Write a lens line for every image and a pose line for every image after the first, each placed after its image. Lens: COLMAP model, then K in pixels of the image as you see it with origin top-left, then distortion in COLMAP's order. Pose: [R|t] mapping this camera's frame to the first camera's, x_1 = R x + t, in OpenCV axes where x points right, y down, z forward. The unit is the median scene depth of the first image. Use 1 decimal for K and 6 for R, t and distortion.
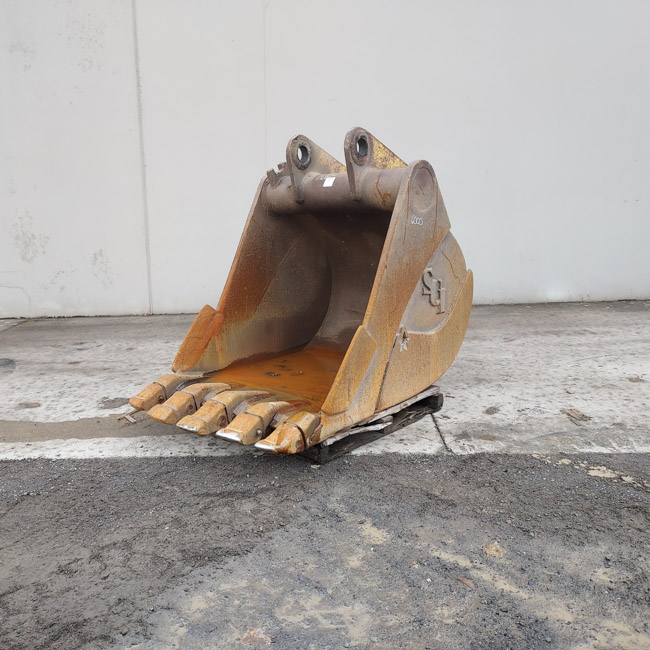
lens RADIAL K [[618.6, 0, 293.9], [0, 618.6, 314.9], [0, 0, 1]] dist [0.116119, -0.175002]
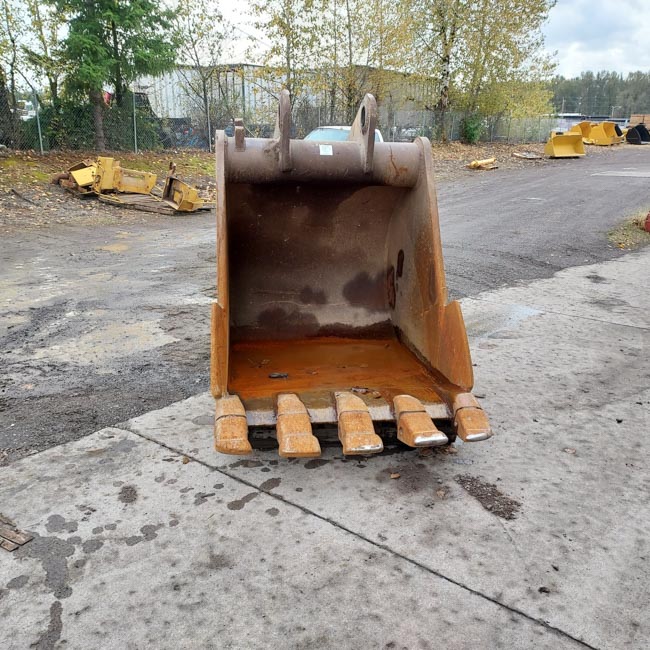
lens RADIAL K [[612.8, 0, 335.2], [0, 612.8, 327.2], [0, 0, 1]] dist [0.063317, -0.073810]
pose [[-0.551829, 0.250143, -0.795559, 0.735045], [-0.170052, 0.900162, 0.400987, -0.345159], [0.816436, 0.356562, -0.454198, 1.533803]]
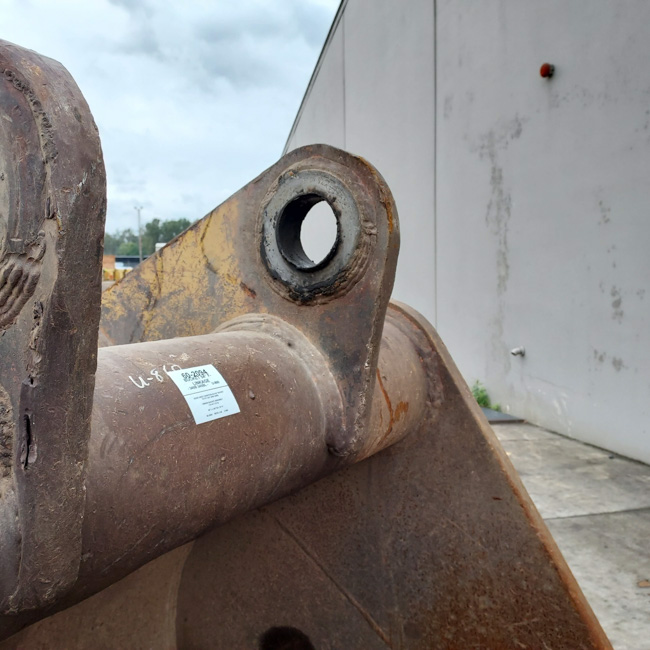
lens RADIAL K [[634.5, 0, 306.3], [0, 634.5, 322.1], [0, 0, 1]] dist [0.099263, -0.153948]
pose [[0.236274, 0.079613, -0.968419, 0.106156], [-0.164544, 0.985523, 0.040874, -0.241166], [0.957653, 0.149690, 0.245953, 0.965031]]
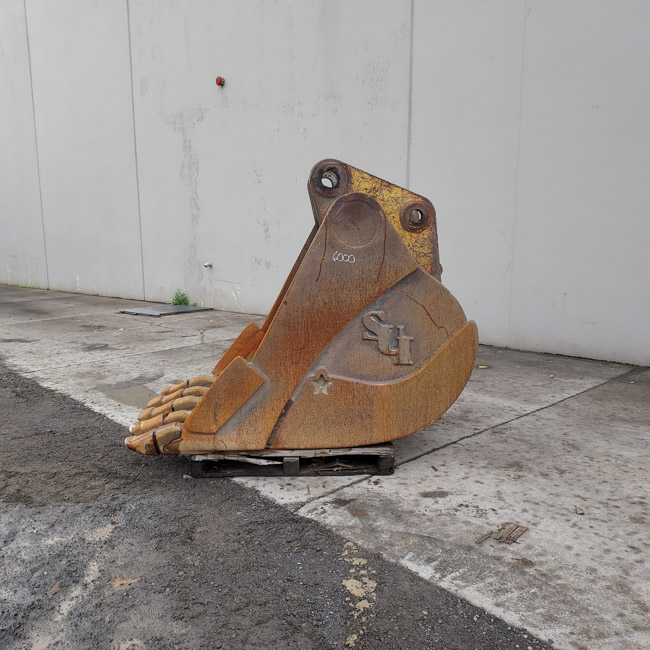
lens RADIAL K [[618.6, 0, 293.9], [0, 618.6, 314.9], [0, 0, 1]] dist [0.116119, -0.175002]
pose [[0.690195, 0.118673, -0.713826, 0.799046], [-0.136179, 0.990137, 0.032938, -0.085905], [0.710694, 0.074475, 0.699548, 0.305083]]
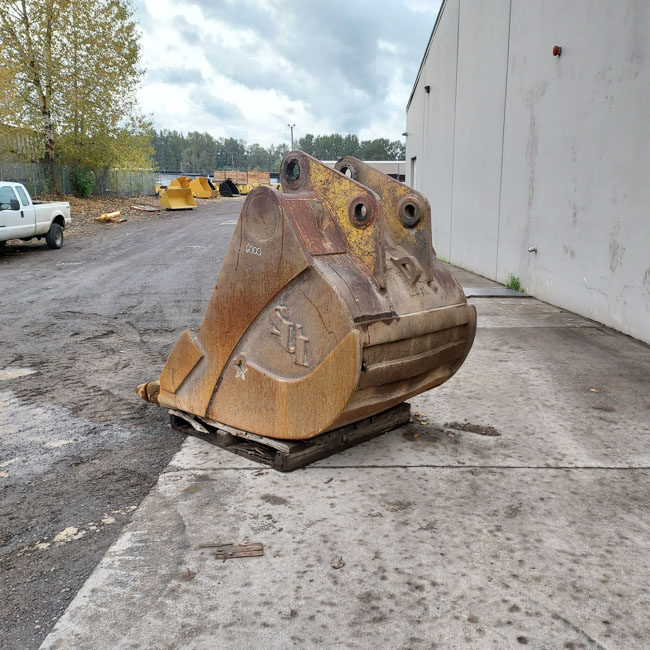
lens RADIAL K [[617.7, 0, 352.7], [0, 617.7, 313.1], [0, 0, 1]] dist [0.103314, -0.140187]
pose [[0.078523, 0.200877, -0.976464, 1.123990], [-0.195251, 0.963618, 0.182533, -0.255101], [0.977605, 0.176323, 0.114887, 1.037466]]
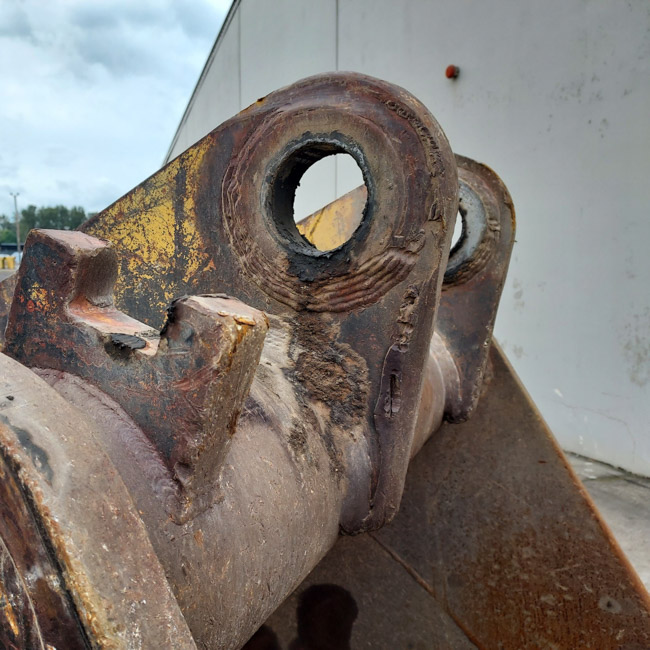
lens RADIAL K [[633.5, 0, 245.5], [0, 633.5, 324.8], [0, 0, 1]] dist [0.056101, -0.030730]
pose [[0.323356, 0.098680, -0.941118, 0.108483], [-0.170826, 0.984295, 0.044514, -0.222391], [0.930731, 0.146374, 0.335135, 0.859239]]
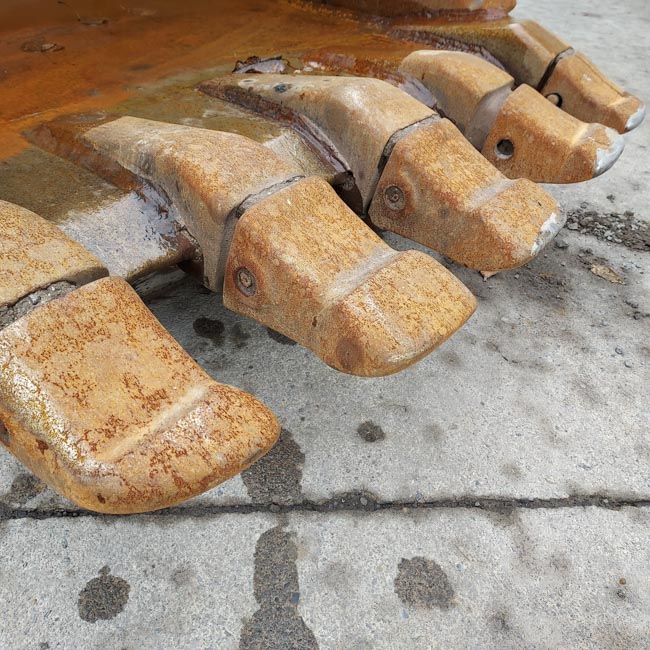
lens RADIAL K [[617.6, 0, 325.0], [0, 617.6, 317.4], [0, 0, 1]] dist [0.075945, -0.090236]
pose [[0.136106, 0.672548, -0.727429, 0.345273], [-0.292404, 0.728823, 0.619126, -0.022635], [0.946560, 0.128436, 0.295853, 1.143981]]
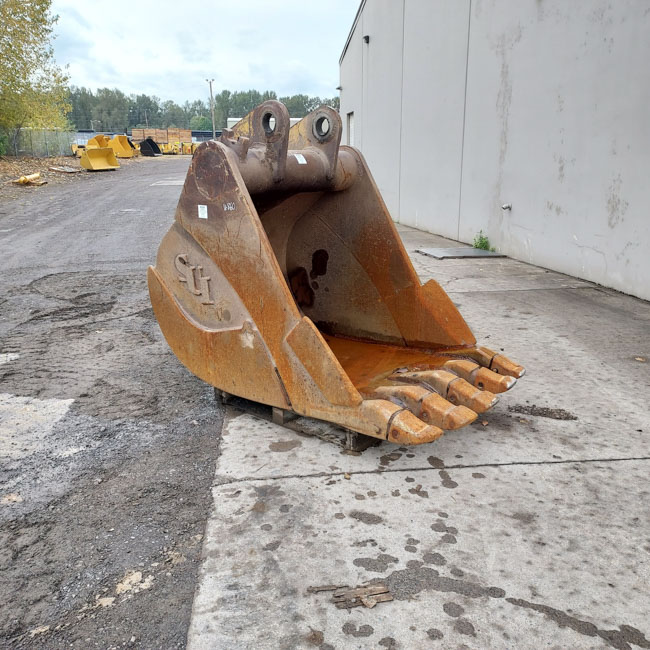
lens RADIAL K [[617.6, 0, 325.0], [0, 617.6, 317.4], [0, 0, 1]] dist [0.075945, -0.090236]
pose [[0.159491, 0.264744, -0.951038, 0.936454], [-0.184250, 0.954425, 0.234788, -0.205124], [0.969853, 0.137782, 0.201001, 0.859026]]
